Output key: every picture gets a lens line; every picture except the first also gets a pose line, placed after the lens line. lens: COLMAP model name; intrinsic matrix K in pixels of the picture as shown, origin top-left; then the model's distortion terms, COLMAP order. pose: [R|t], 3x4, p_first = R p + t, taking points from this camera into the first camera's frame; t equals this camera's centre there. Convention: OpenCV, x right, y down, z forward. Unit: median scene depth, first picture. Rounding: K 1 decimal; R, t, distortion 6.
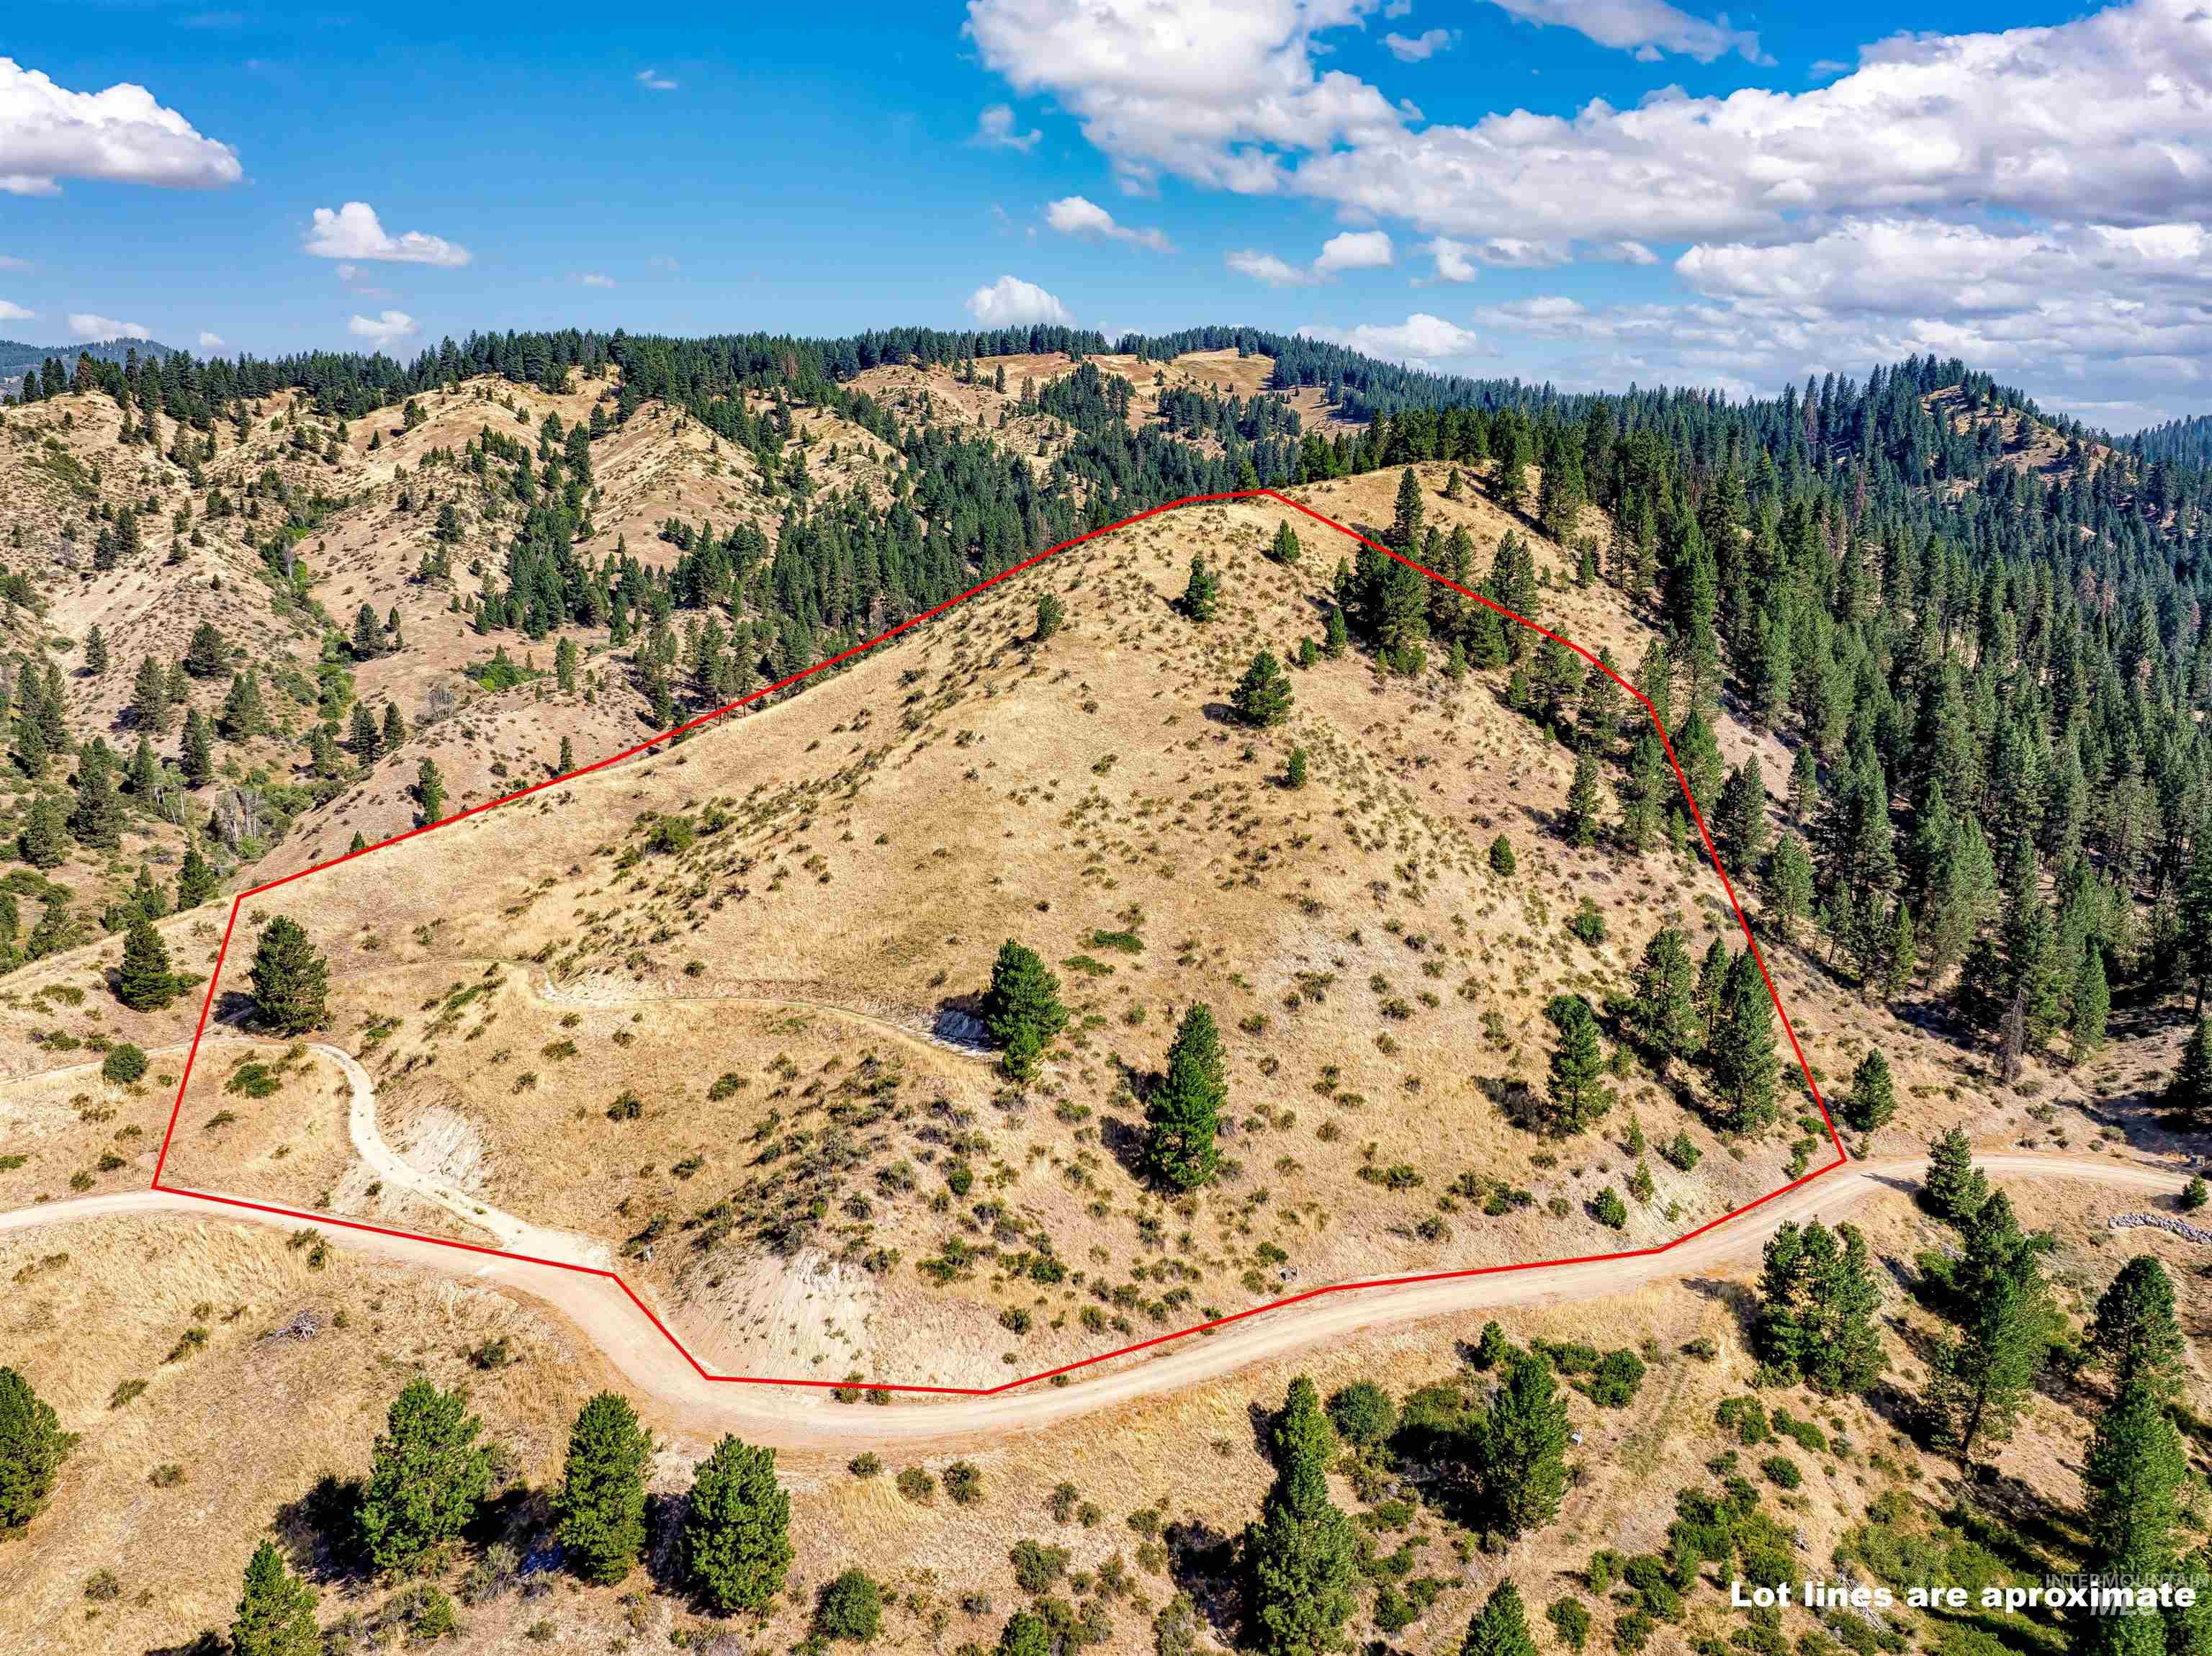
lens RADIAL K [[1560.2, 0, 1104.8], [0, 1560.2, 824.5], [0, 0, 1]] dist [-0.035390, -0.001061]
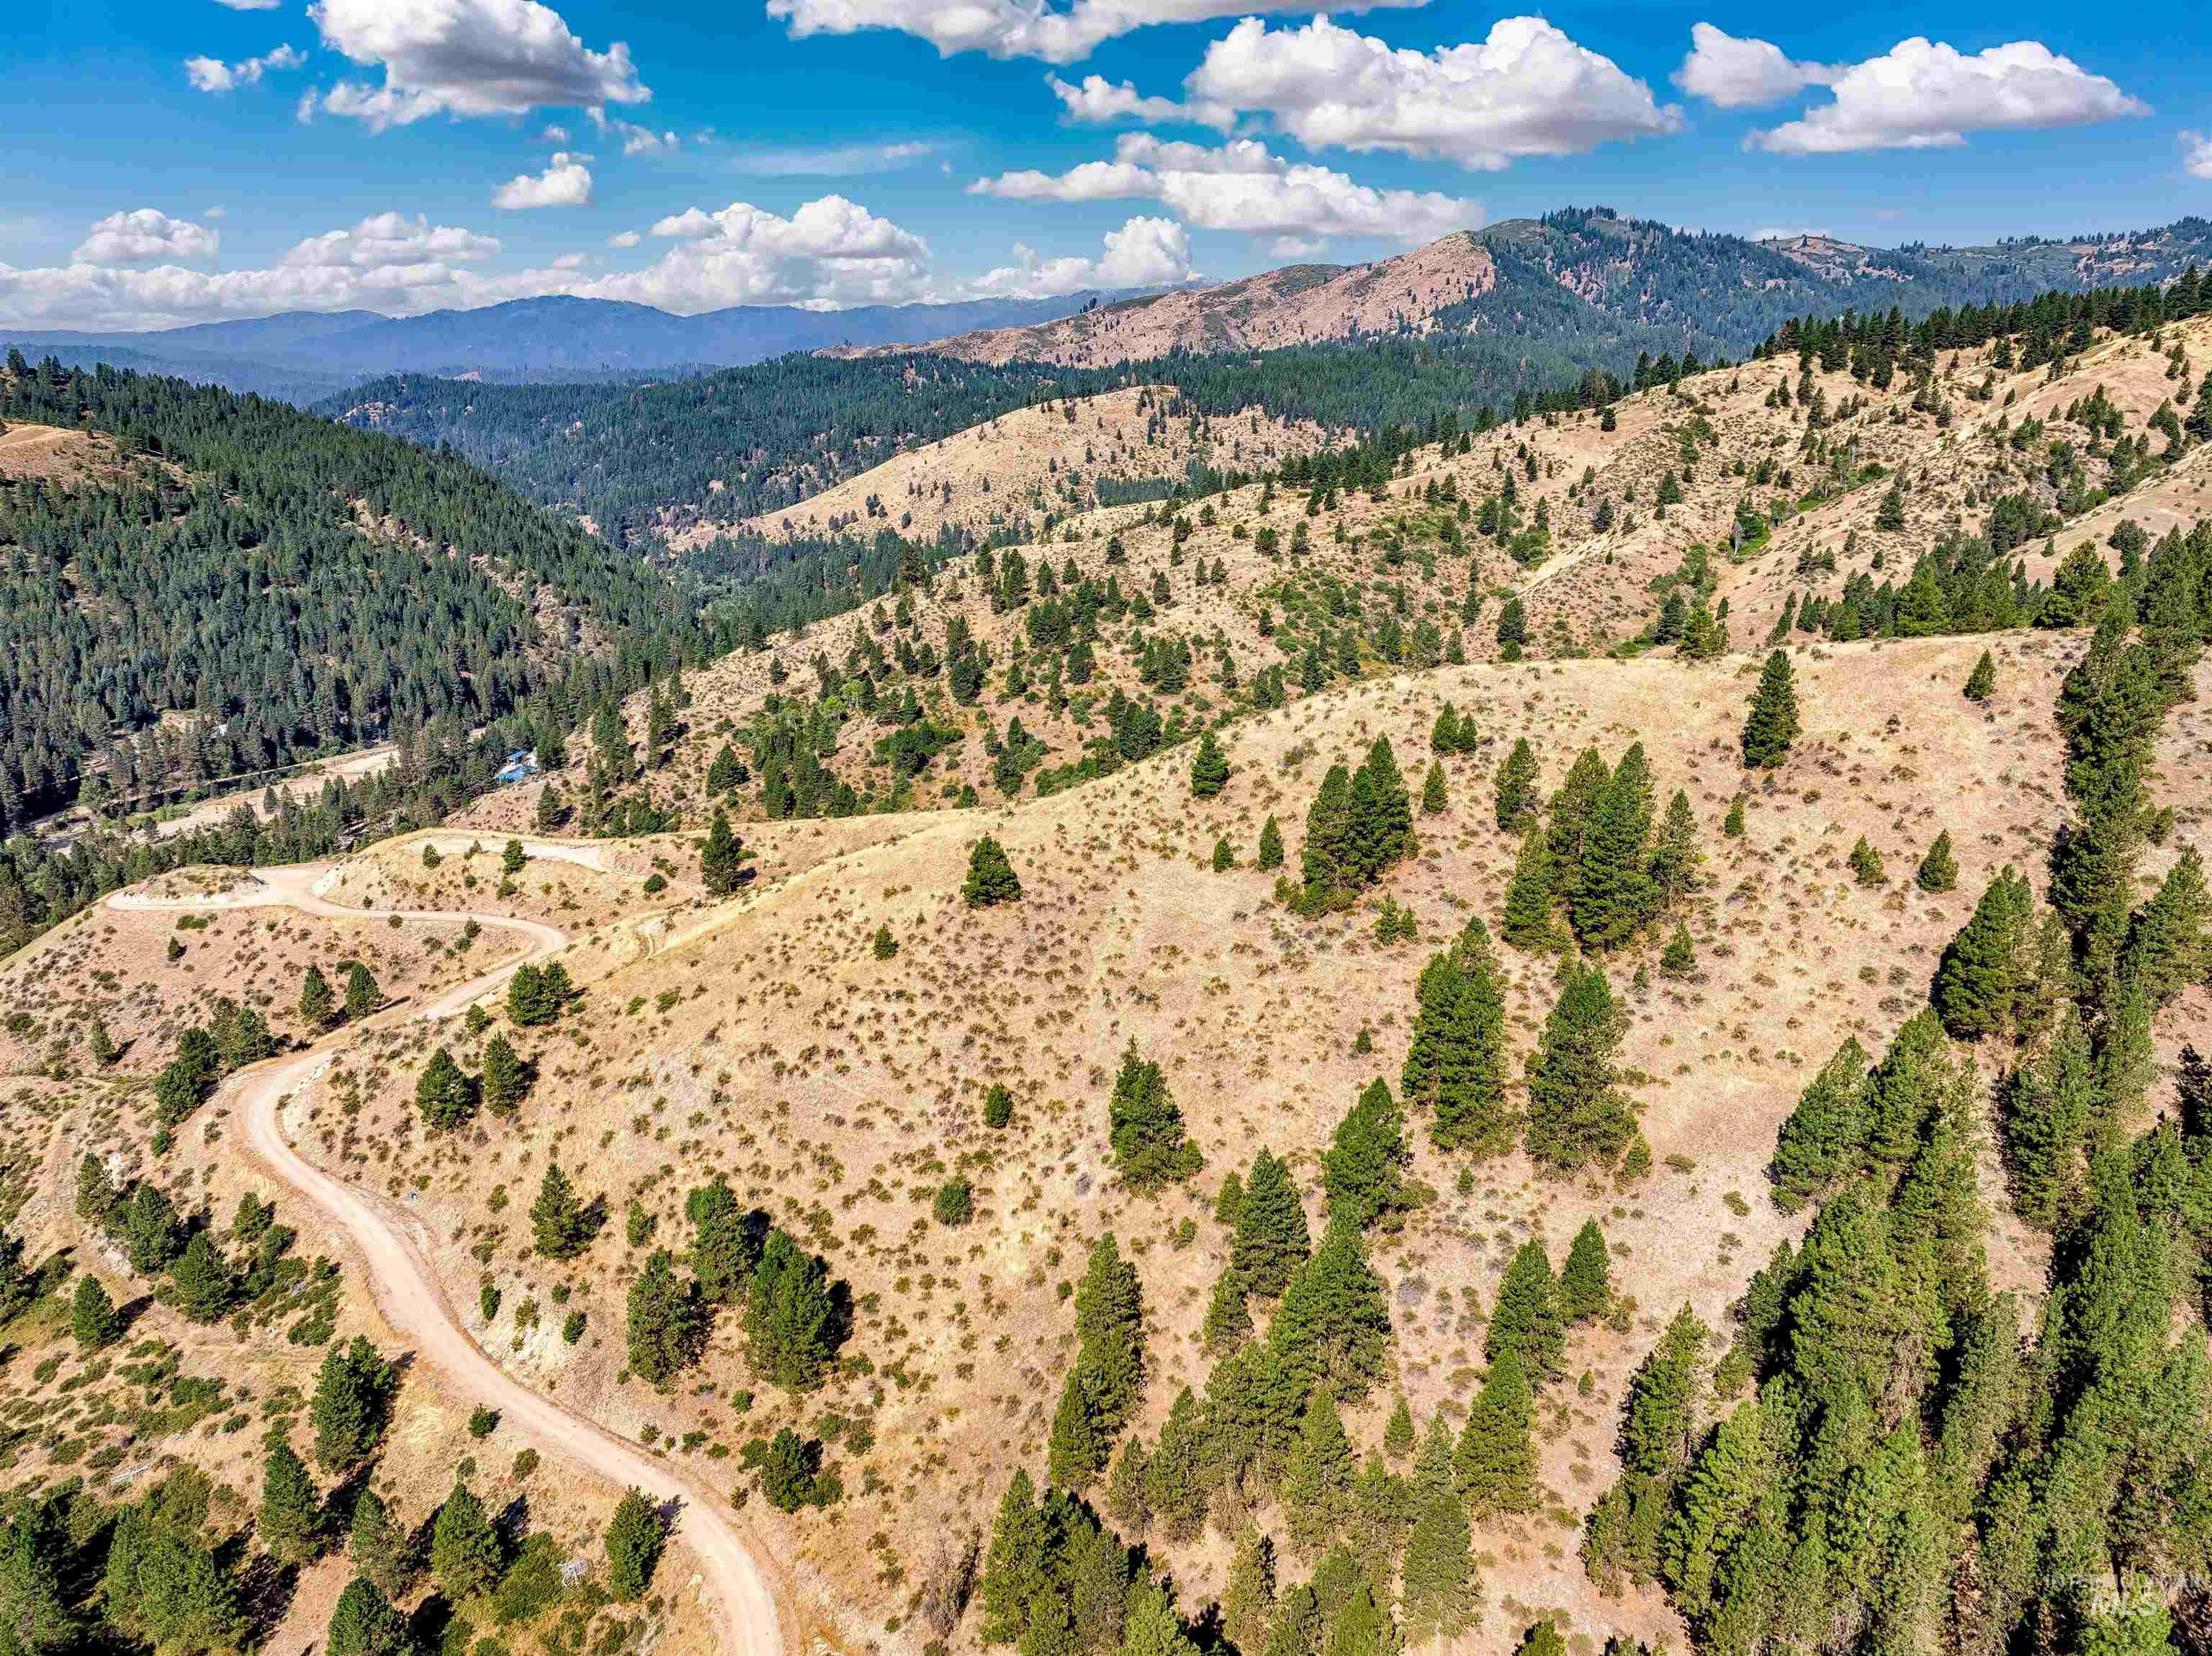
lens RADIAL K [[1573.8, 0, 1104.0], [0, 1573.8, 827.3], [0, 0, 1]] dist [-0.031856, -0.007089]
pose [[0.275410, 0.254409, -0.927052, 0.966835], [-0.172304, 0.961794, 0.212754, -0.310423], [0.945759, 0.101140, 0.308723, 0.632406]]
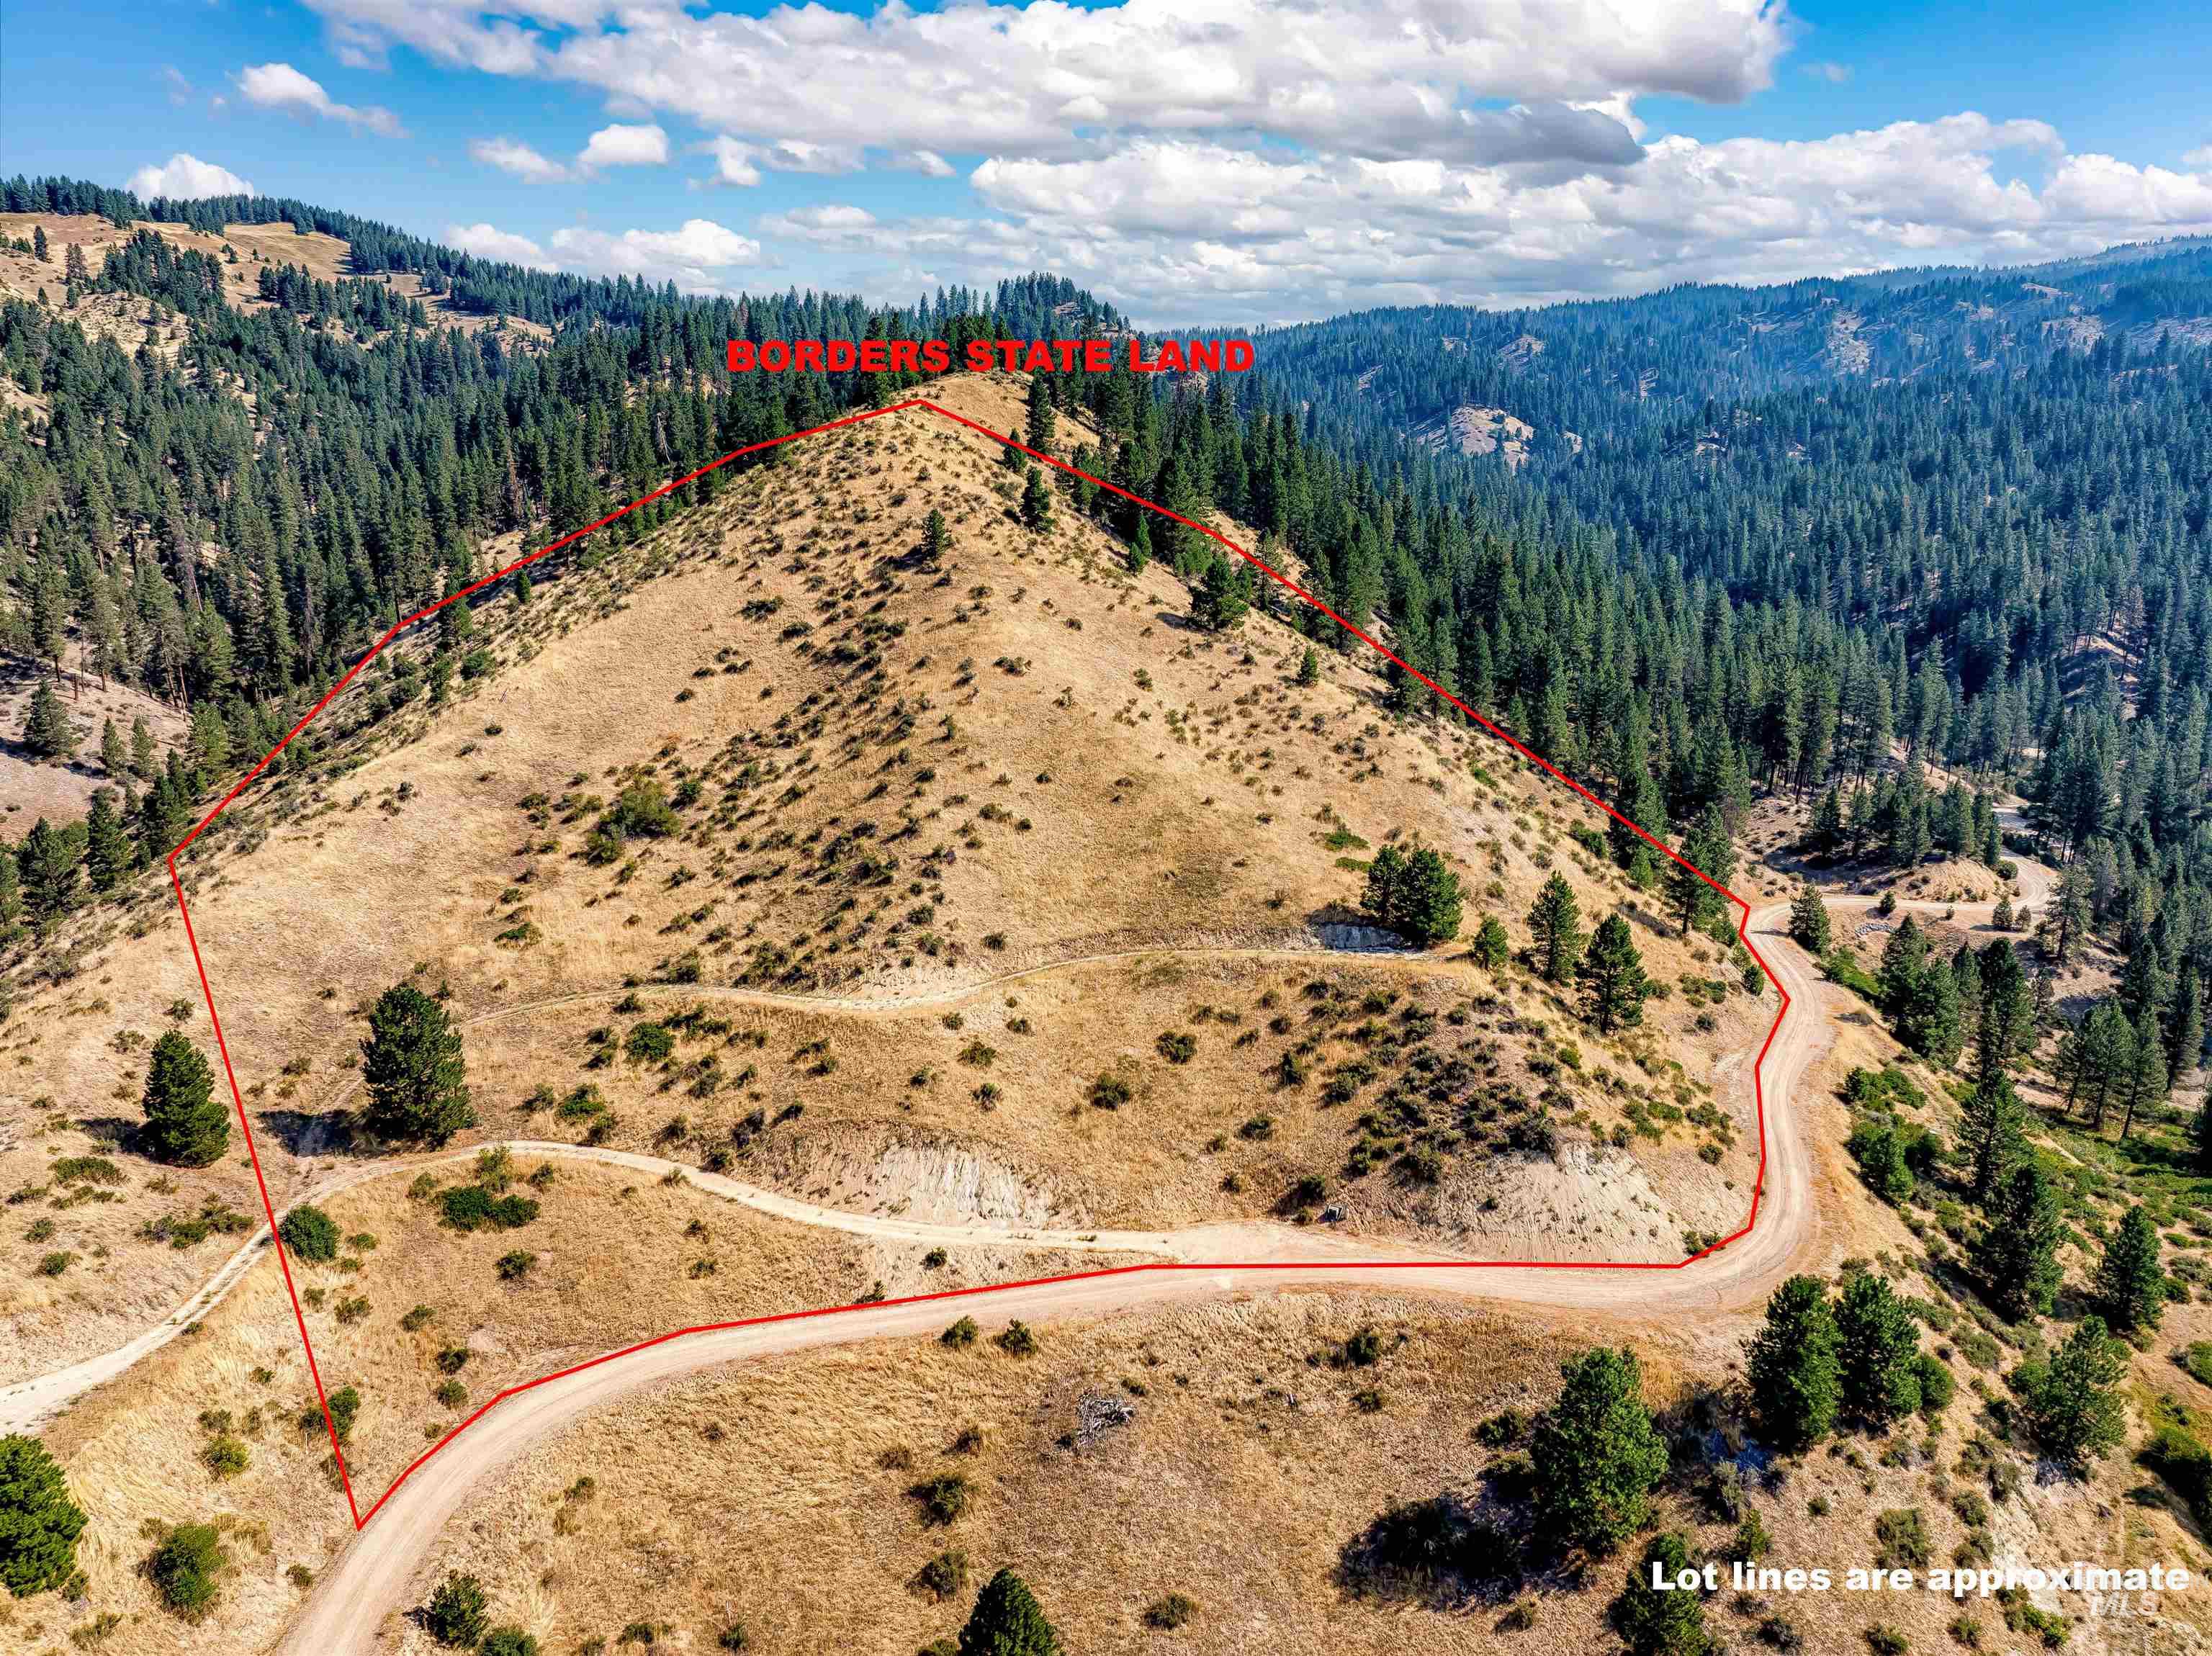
lens RADIAL K [[1560.2, 0, 1104.8], [0, 1560.2, 824.5], [0, 0, 1]] dist [-0.035390, -0.001061]
pose [[0.806232, -0.141972, 0.574311, -0.499624], [0.106296, 0.989743, 0.095448, -0.036562], [-0.581972, -0.015906, 0.813054, 0.164809]]
